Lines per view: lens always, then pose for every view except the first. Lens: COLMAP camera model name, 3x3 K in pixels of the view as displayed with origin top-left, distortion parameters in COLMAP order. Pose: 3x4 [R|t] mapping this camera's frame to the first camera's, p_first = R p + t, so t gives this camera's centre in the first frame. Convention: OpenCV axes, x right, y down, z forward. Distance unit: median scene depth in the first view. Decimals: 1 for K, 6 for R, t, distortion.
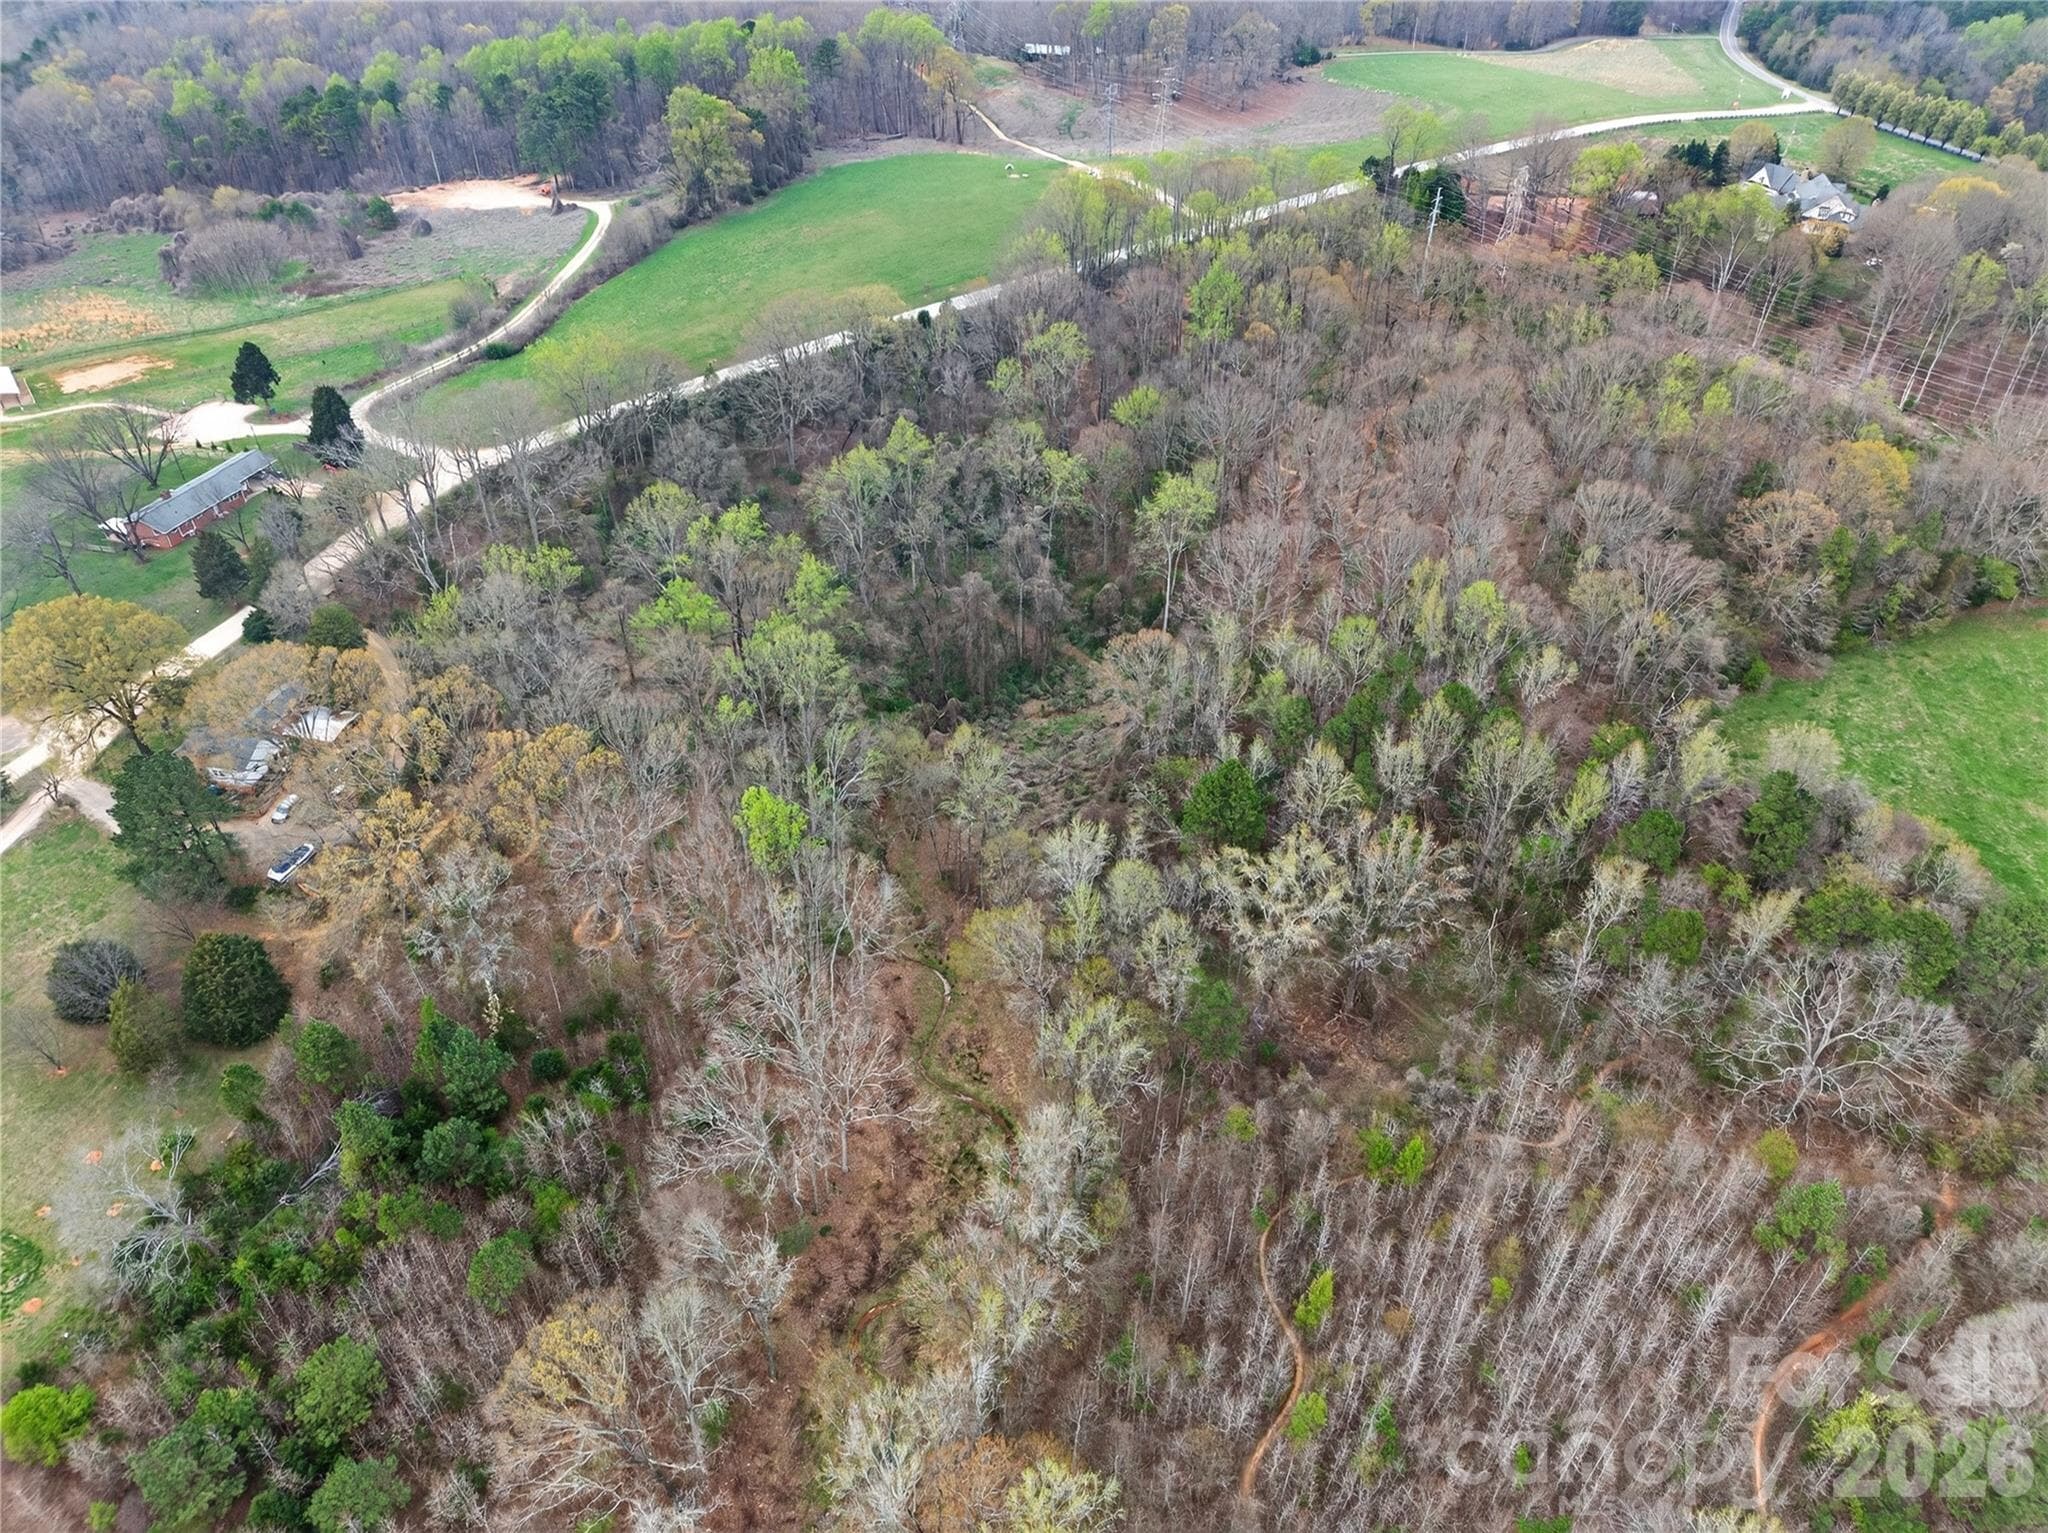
lens RADIAL K [[1366.2, 0, 1018.9], [0, 1366.2, 762.1], [0, 0, 1]] dist [0.003686, -0.001530]
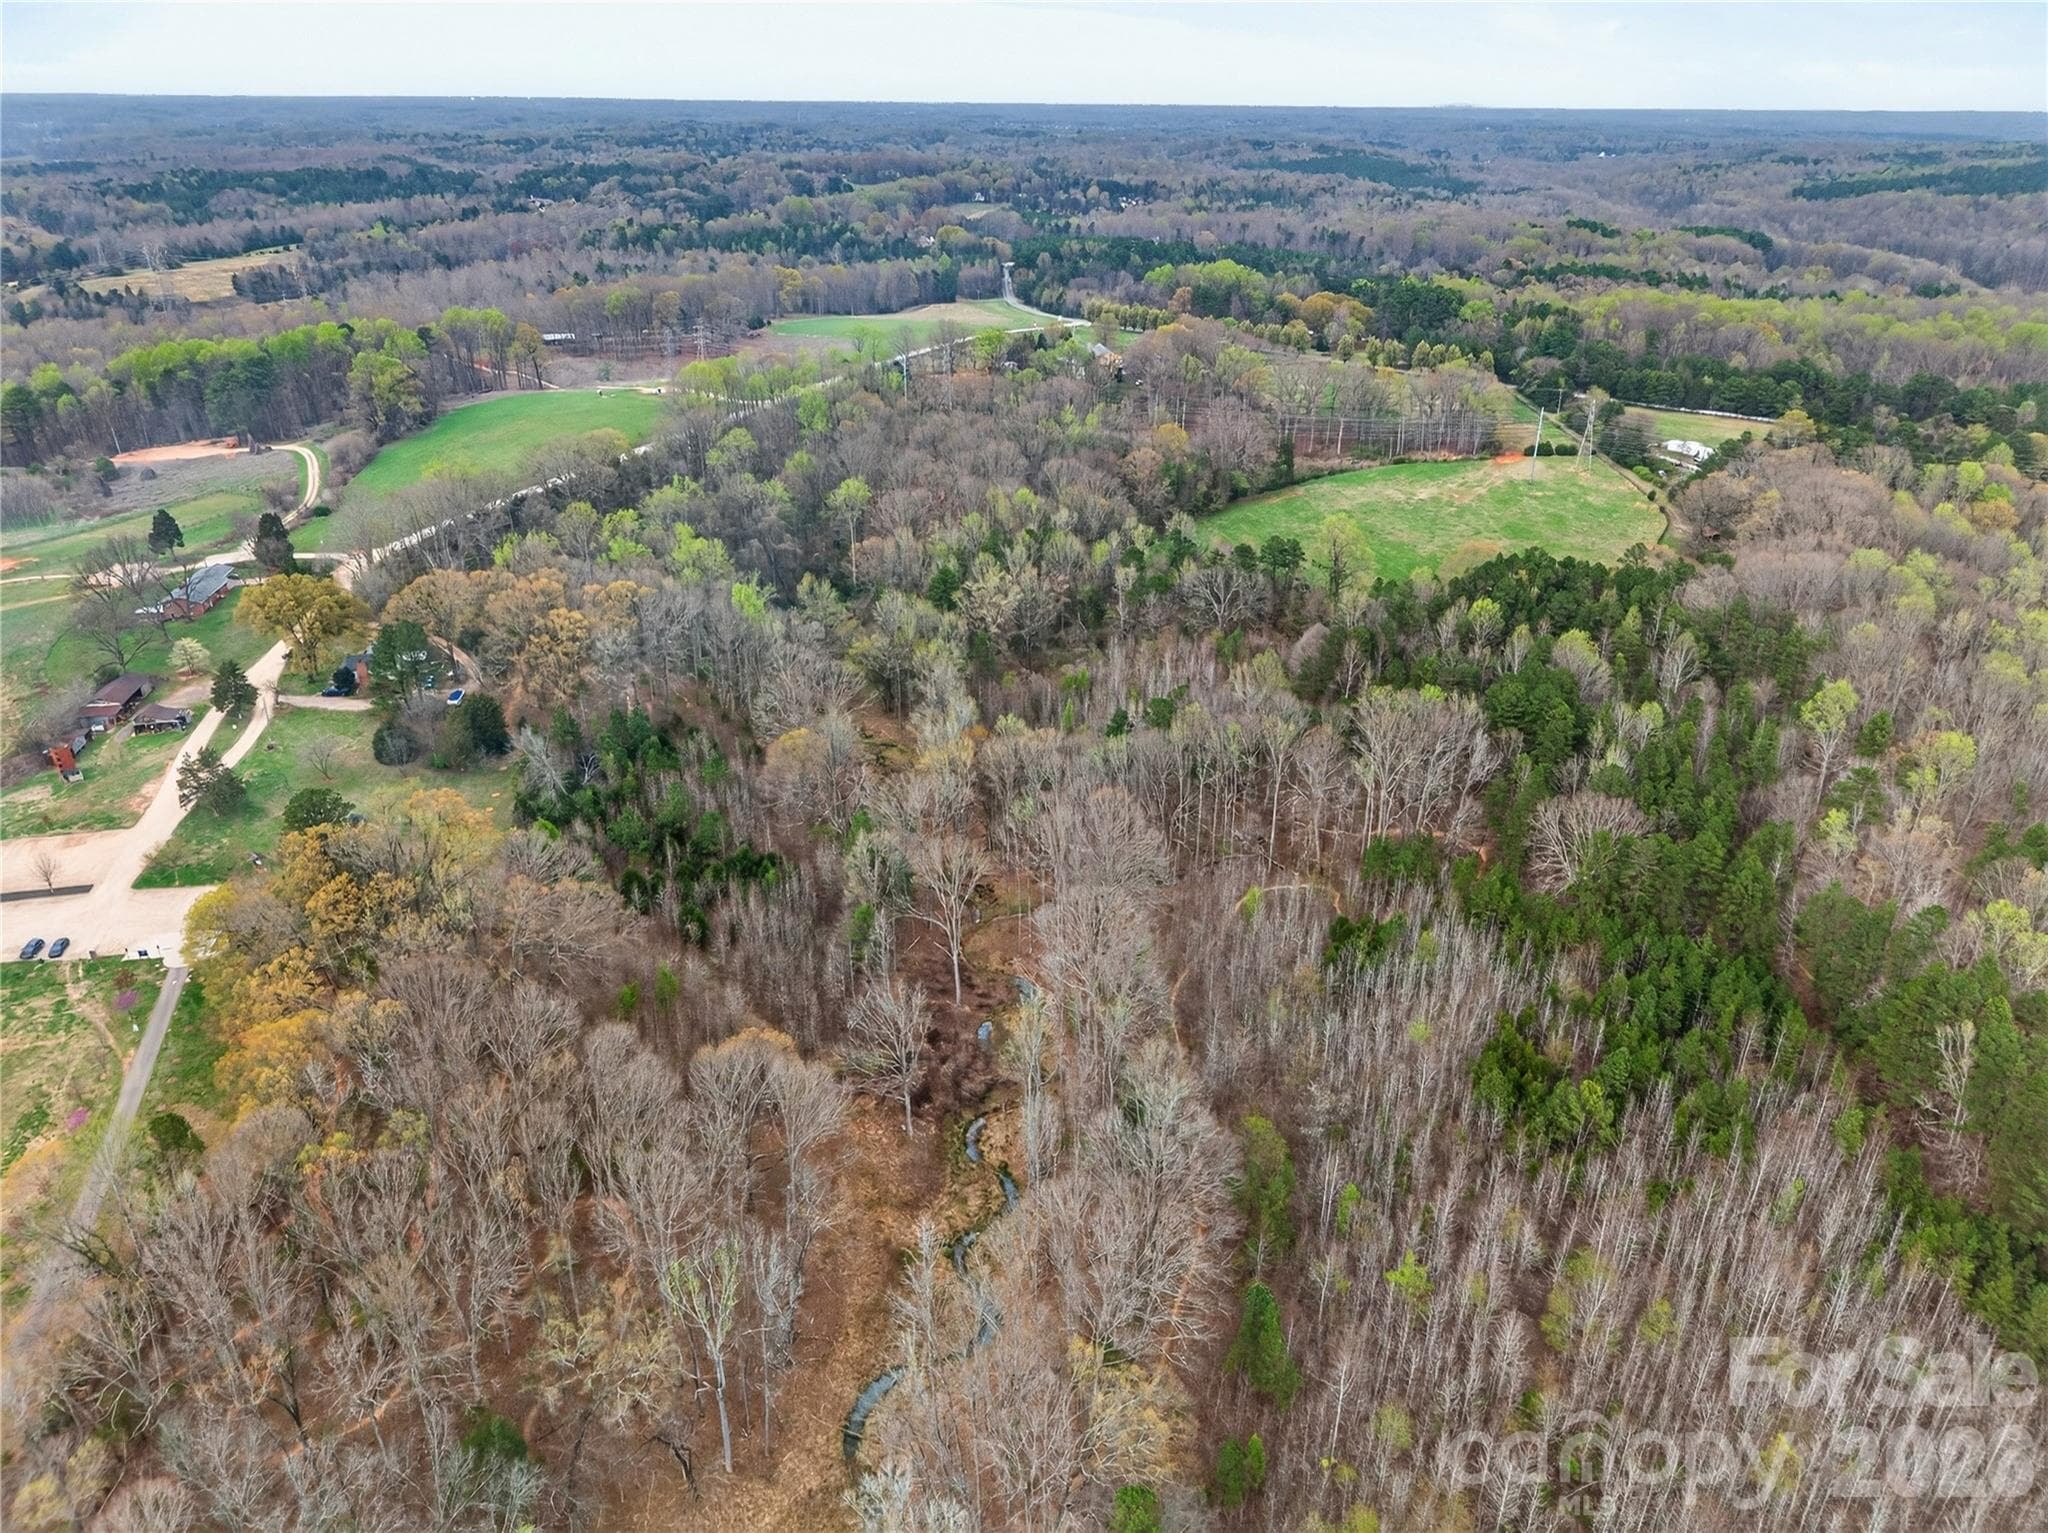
lens RADIAL K [[1366.2, 0, 1018.9], [0, 1366.2, 762.1], [0, 0, 1]] dist [0.003686, -0.001530]
pose [[0.892574, -0.202862, 0.402689, -0.456810], [0.283504, 0.946952, -0.151352, 0.458140], [-0.350624, 0.249257, 0.902737, -0.584786]]
